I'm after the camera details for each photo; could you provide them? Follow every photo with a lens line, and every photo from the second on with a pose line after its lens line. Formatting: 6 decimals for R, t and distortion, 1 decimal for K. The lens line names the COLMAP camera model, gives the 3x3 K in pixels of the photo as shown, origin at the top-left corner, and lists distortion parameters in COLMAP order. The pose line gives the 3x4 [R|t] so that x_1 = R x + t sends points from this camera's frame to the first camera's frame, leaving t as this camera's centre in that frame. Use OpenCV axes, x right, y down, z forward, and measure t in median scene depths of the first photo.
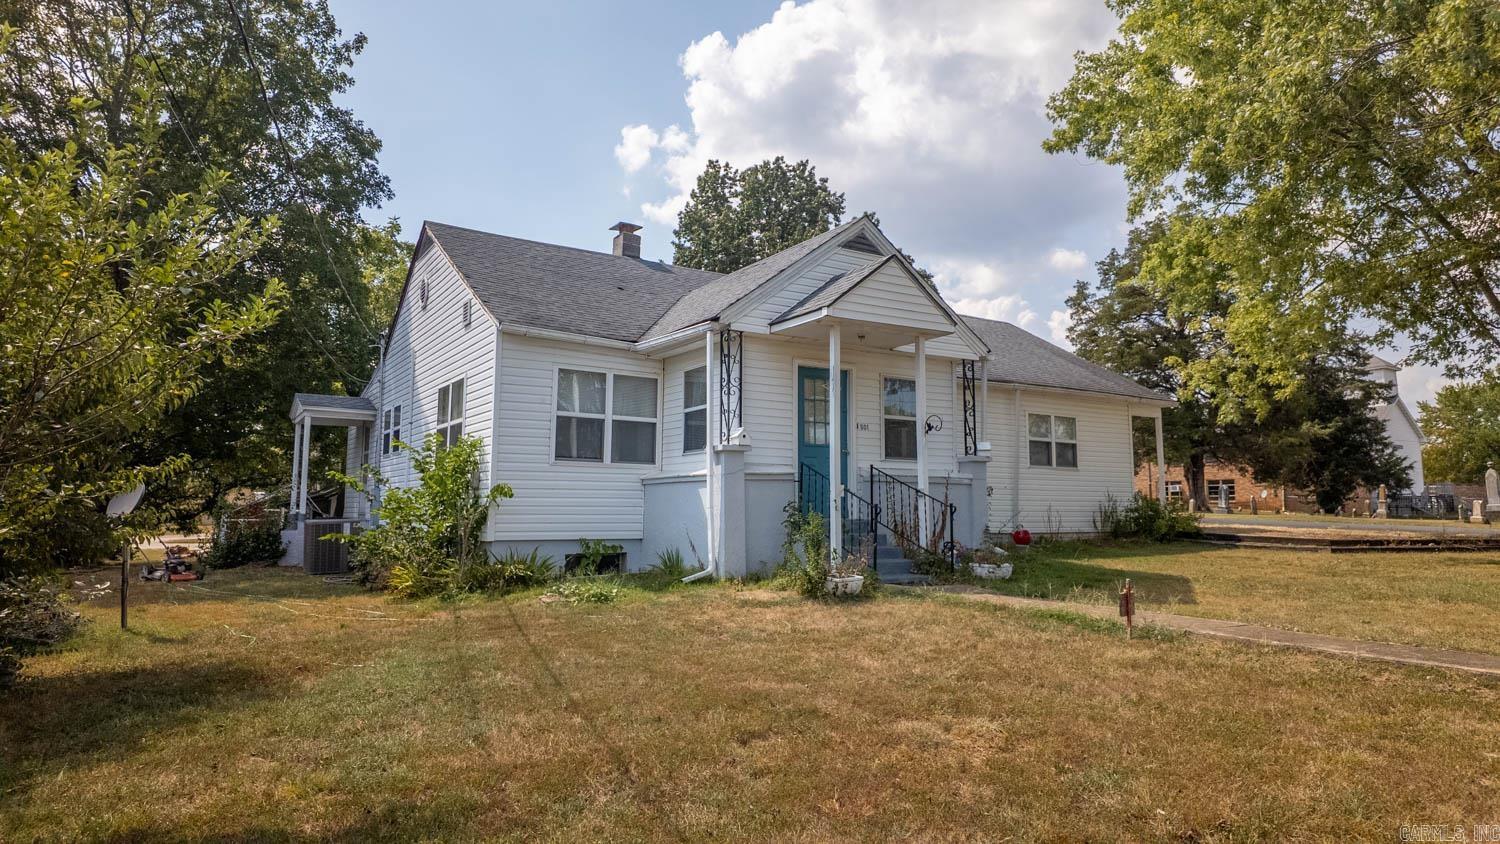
lens RADIAL K [[898.7, 0, 750.0], [0, 898.7, 422.0], [0, 0, 1]] dist [0.053043, 0.000010]
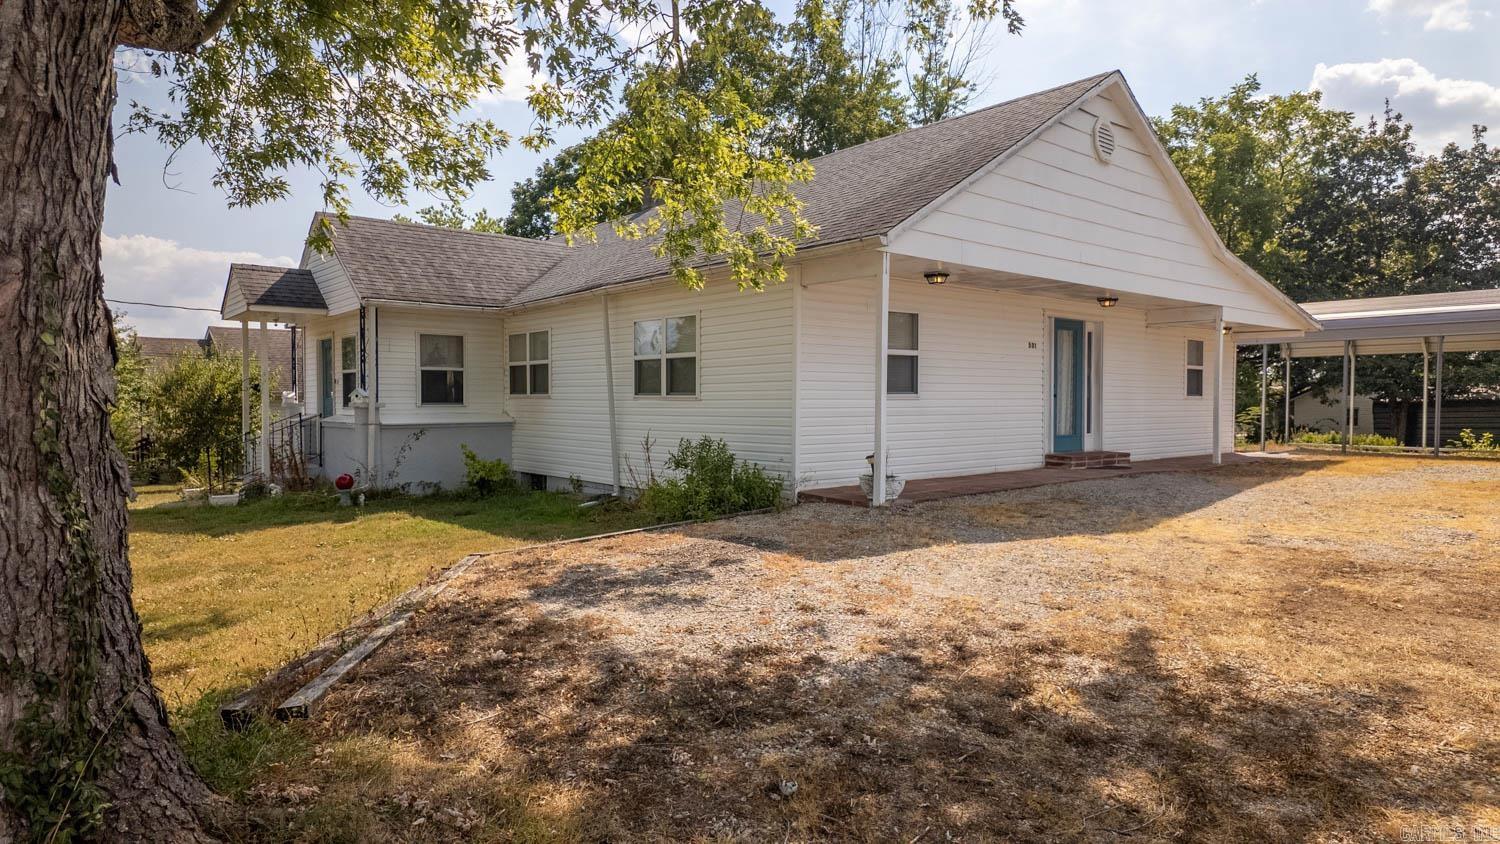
lens RADIAL K [[872.9, 0, 750.0], [0, 872.9, 422.0], [0, 0, 1]] dist [-0.000893, 0.000137]
pose [[0.124598, 0.029703, -0.991763, 1.009506], [0.106390, 0.993389, 0.043118, 0.049652], [0.986487, -0.110886, 0.120614, 1.015587]]
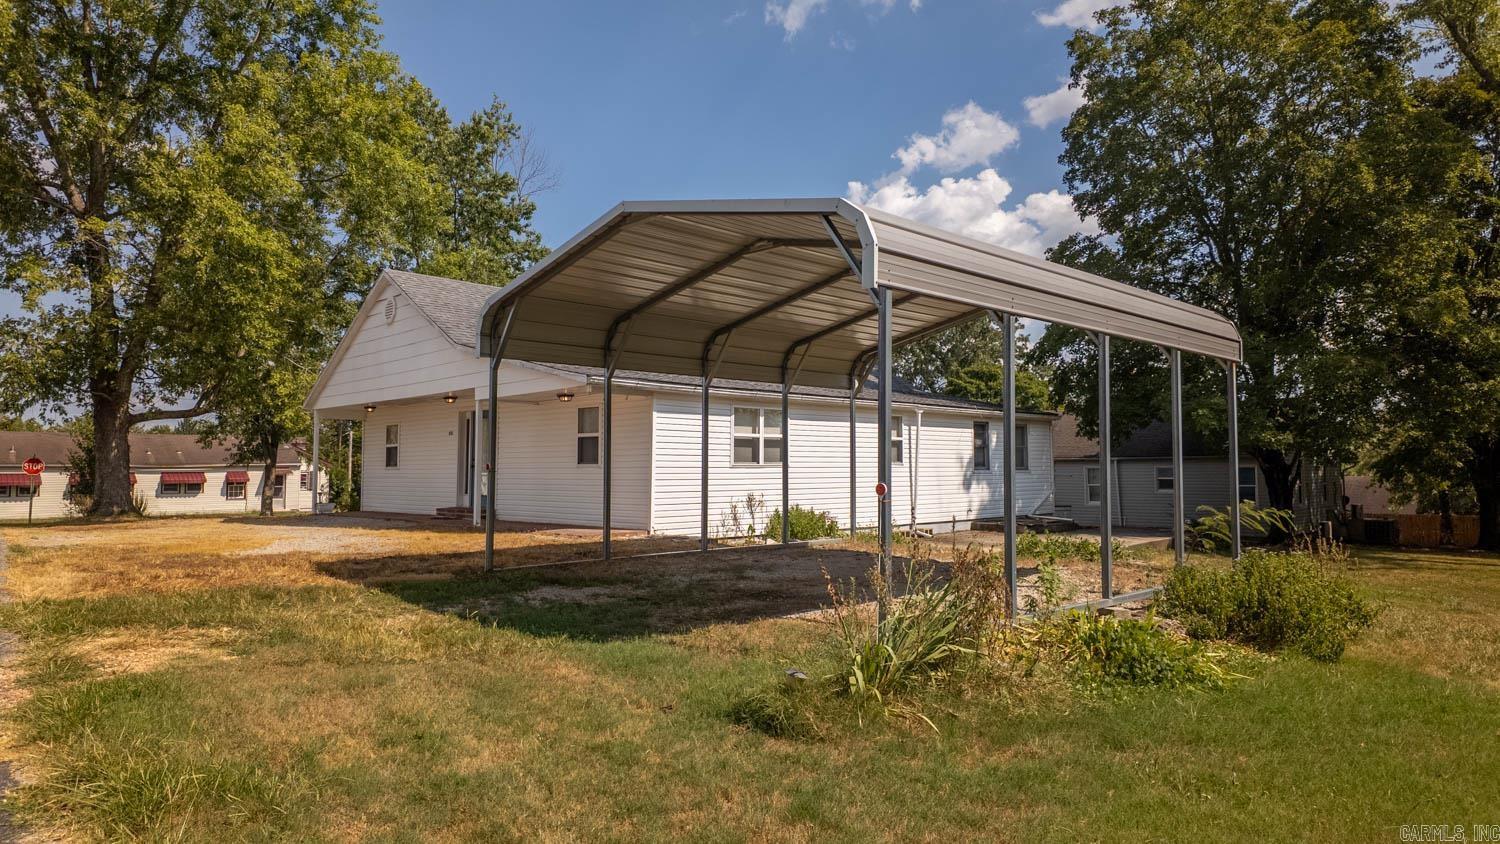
lens RADIAL K [[898.7, 0, 750.0], [0, 898.7, 422.0], [0, 0, 1]] dist [0.053043, 0.000010]
pose [[-0.969537, -0.017426, -0.244323, 0.250566], [0.023995, 0.985912, -0.165537, 0.221345], [0.243765, -0.166357, -0.955460, 2.483729]]
